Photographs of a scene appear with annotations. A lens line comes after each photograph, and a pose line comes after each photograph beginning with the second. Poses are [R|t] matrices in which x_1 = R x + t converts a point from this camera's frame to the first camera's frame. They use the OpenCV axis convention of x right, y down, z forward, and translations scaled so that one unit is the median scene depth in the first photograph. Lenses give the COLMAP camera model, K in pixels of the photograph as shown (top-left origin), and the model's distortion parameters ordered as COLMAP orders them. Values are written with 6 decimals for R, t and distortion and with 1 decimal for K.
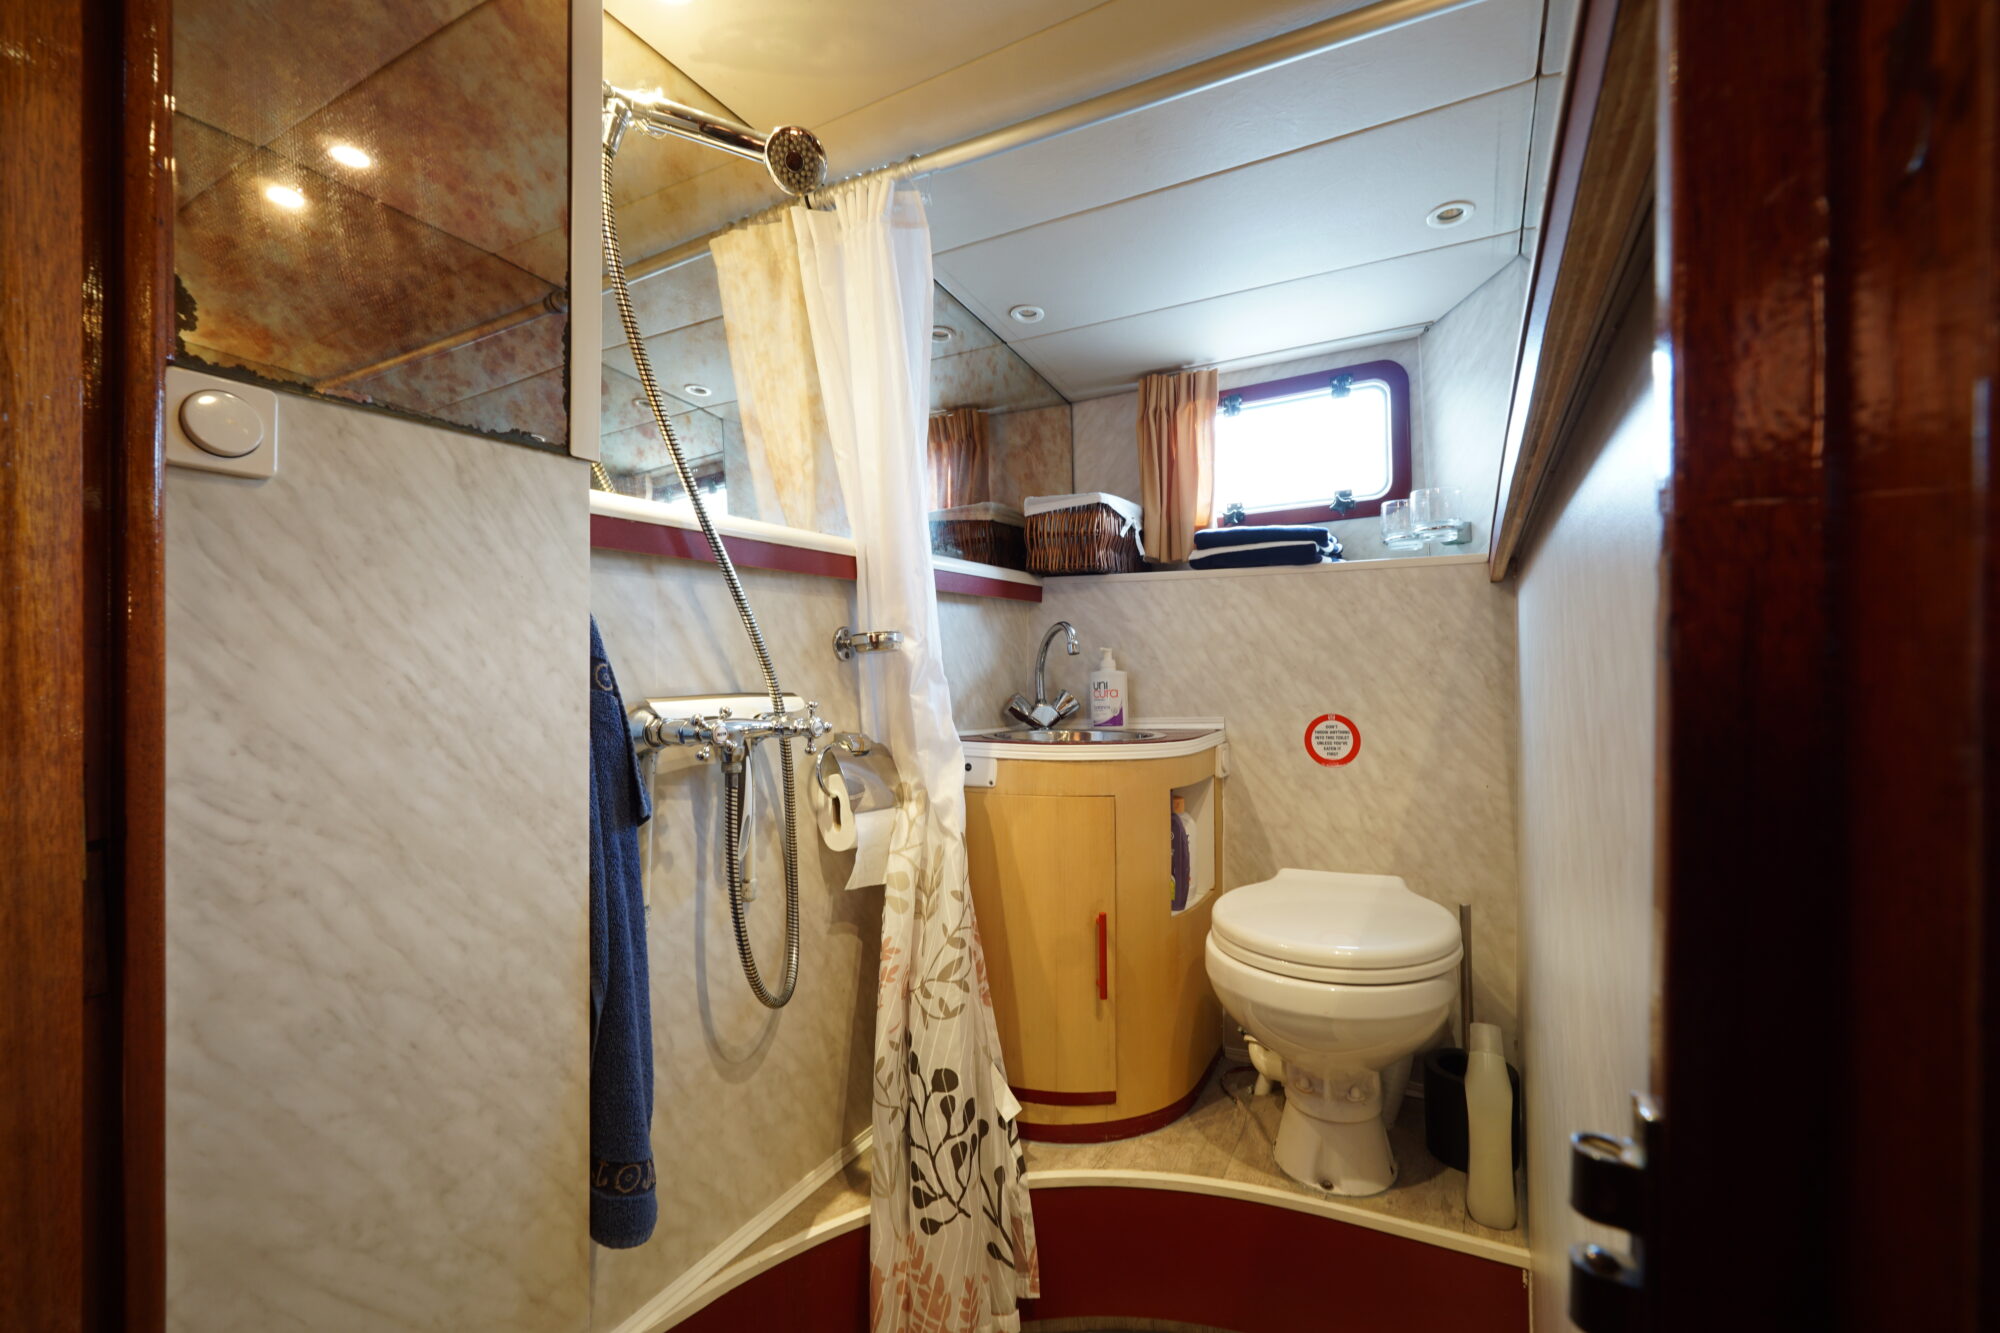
lens RADIAL K [[840.1, 0, 997.4], [0, 840.1, 664.1], [0, 0, 1]] dist [-0.020508, 0.008020]
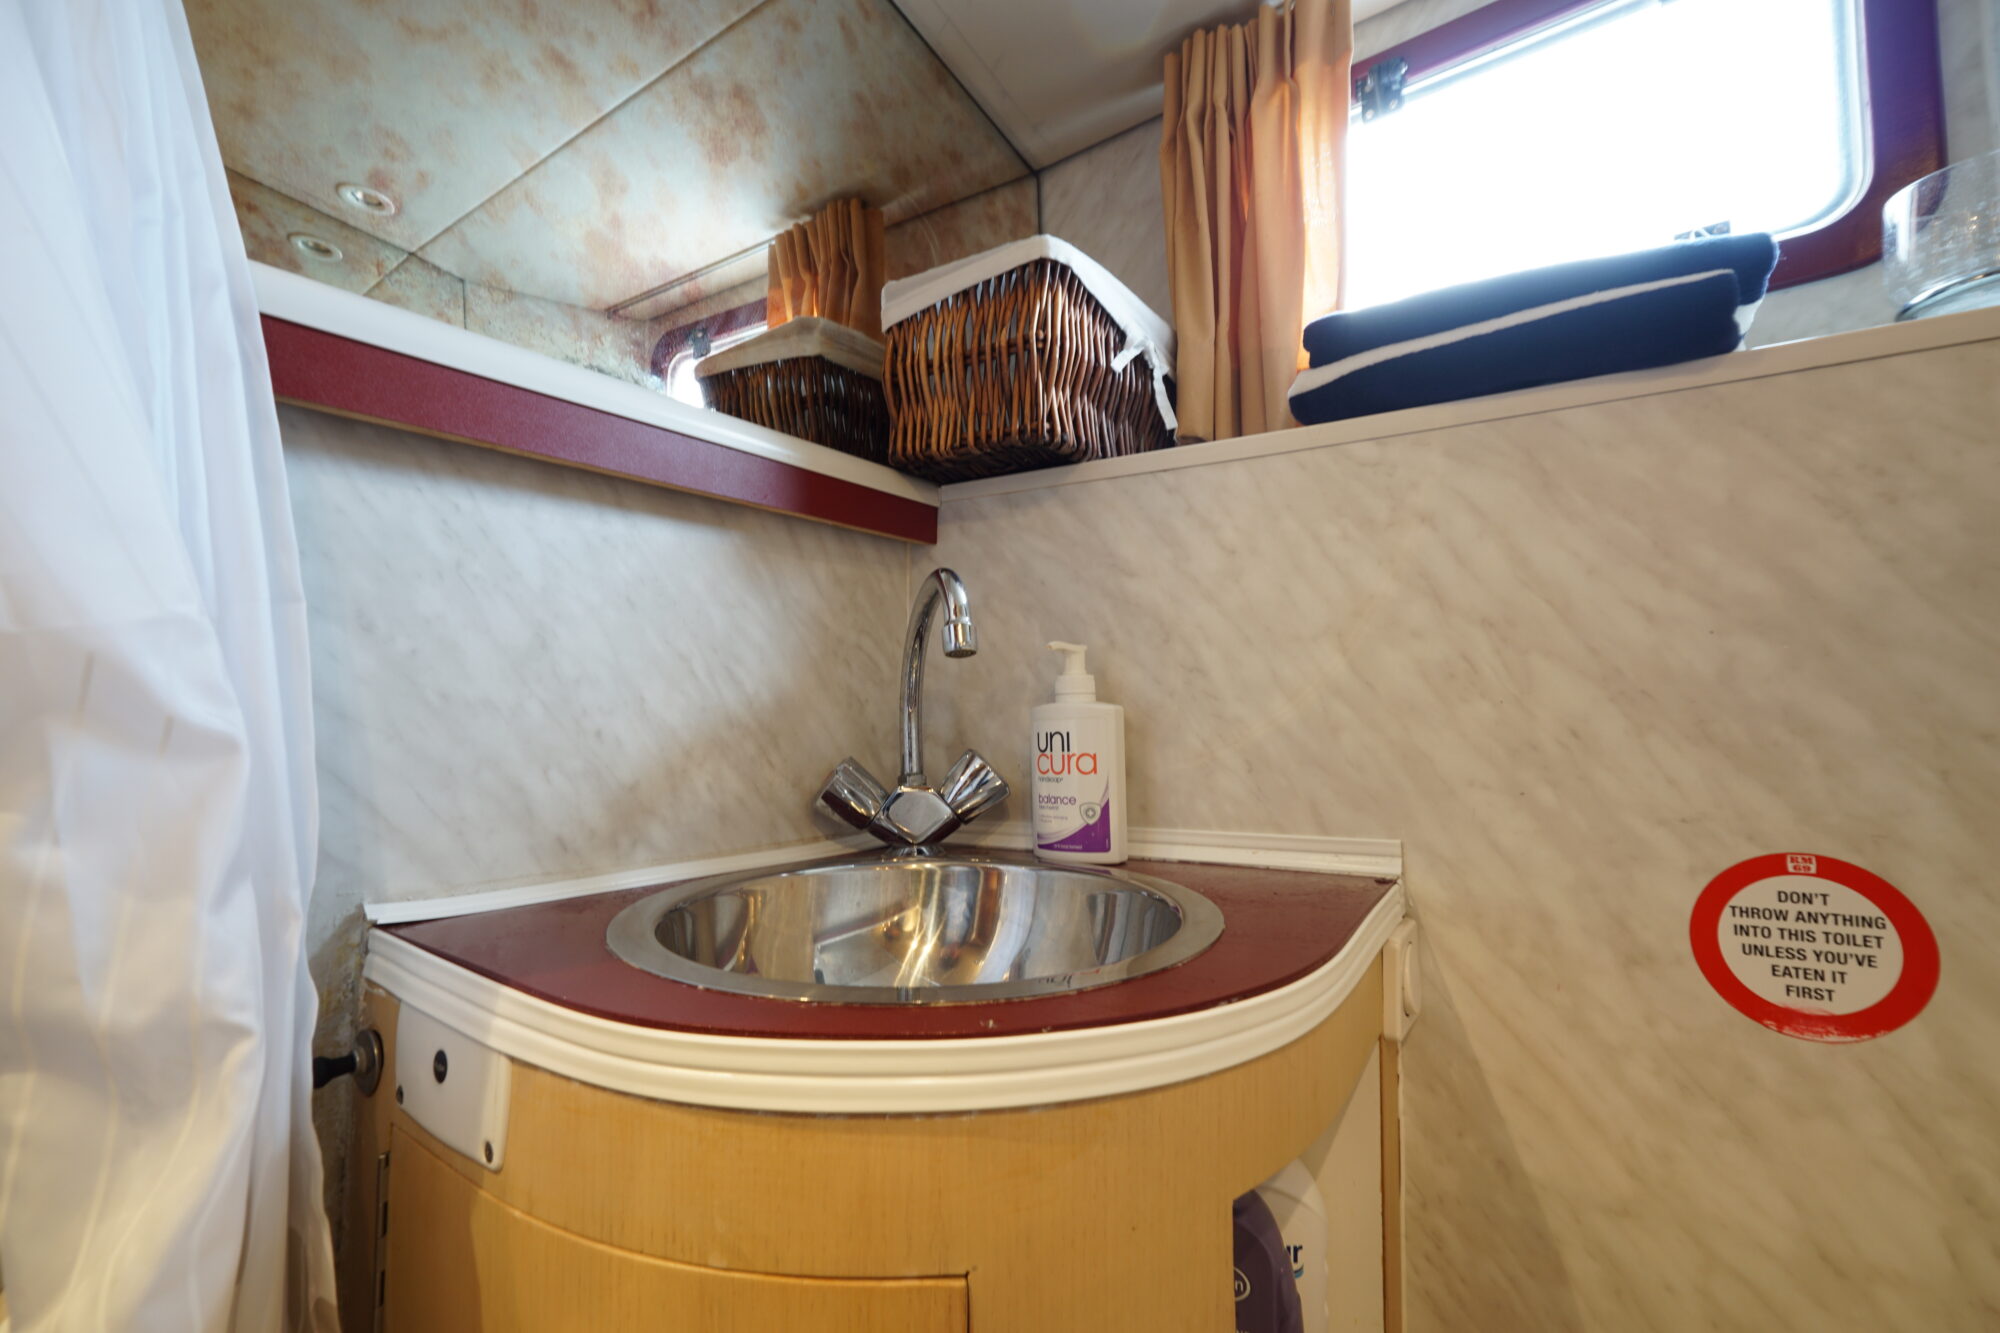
lens RADIAL K [[840.1, 0, 997.4], [0, 840.1, 664.1], [0, 0, 1]] dist [-0.020508, 0.008020]
pose [[0.996088, 0.001248, -0.088353, 0.140750], [-0.004925, 0.999130, -0.041406, 0.006776], [0.088224, 0.041679, 0.995228, 0.661868]]
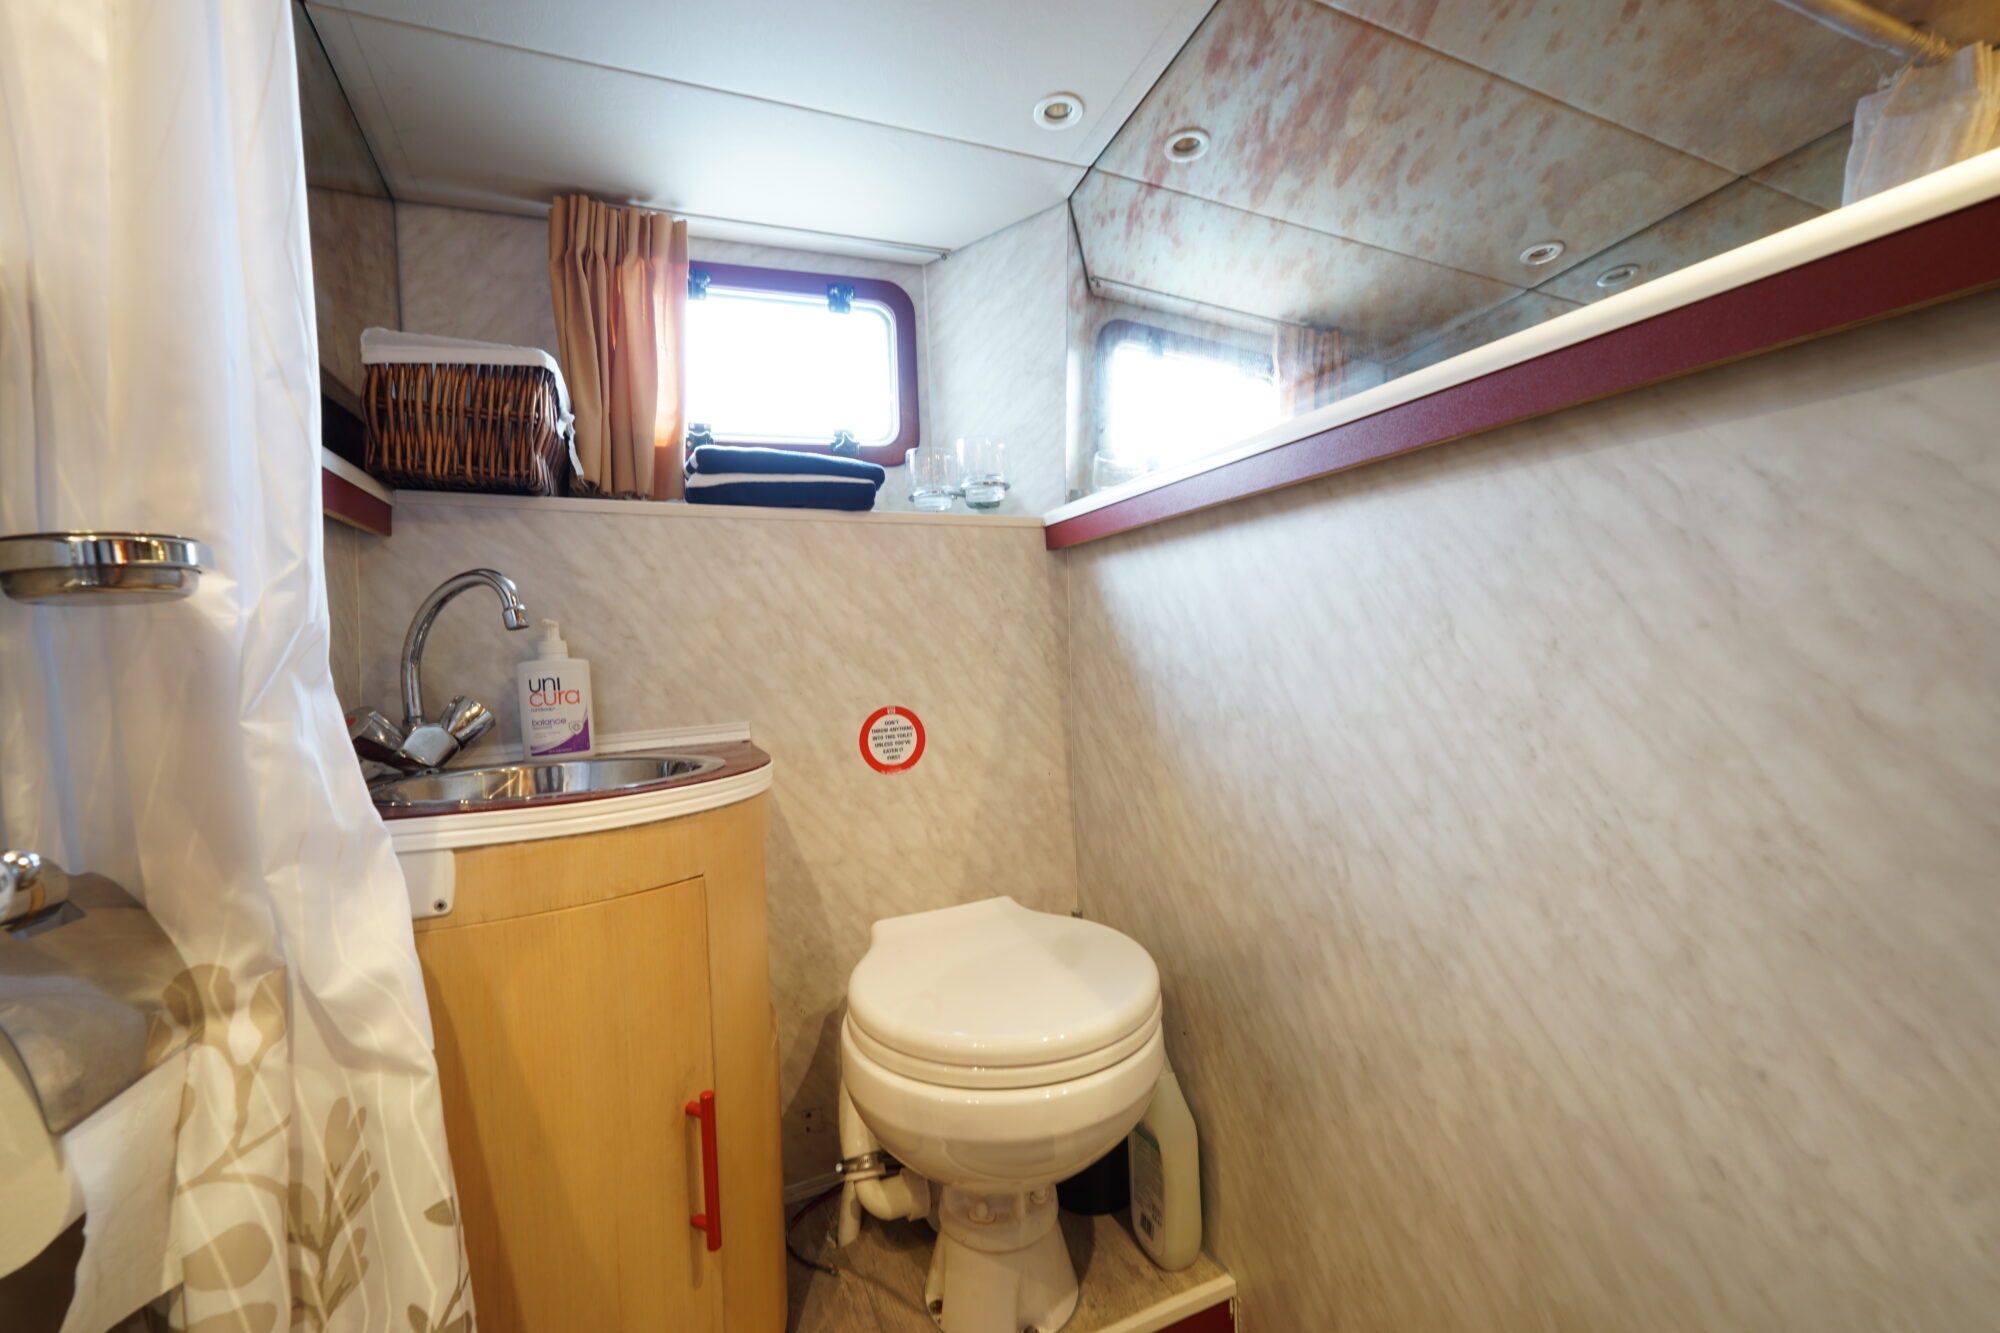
lens RADIAL K [[840.1, 0, 997.4], [0, 840.1, 664.1], [0, 0, 1]] dist [-0.020508, 0.008020]
pose [[0.618668, -0.025733, 0.785231, -0.146695], [0.024466, 0.999610, 0.013482, 0.011870], [-0.785272, 0.010871, 0.619056, 0.423792]]
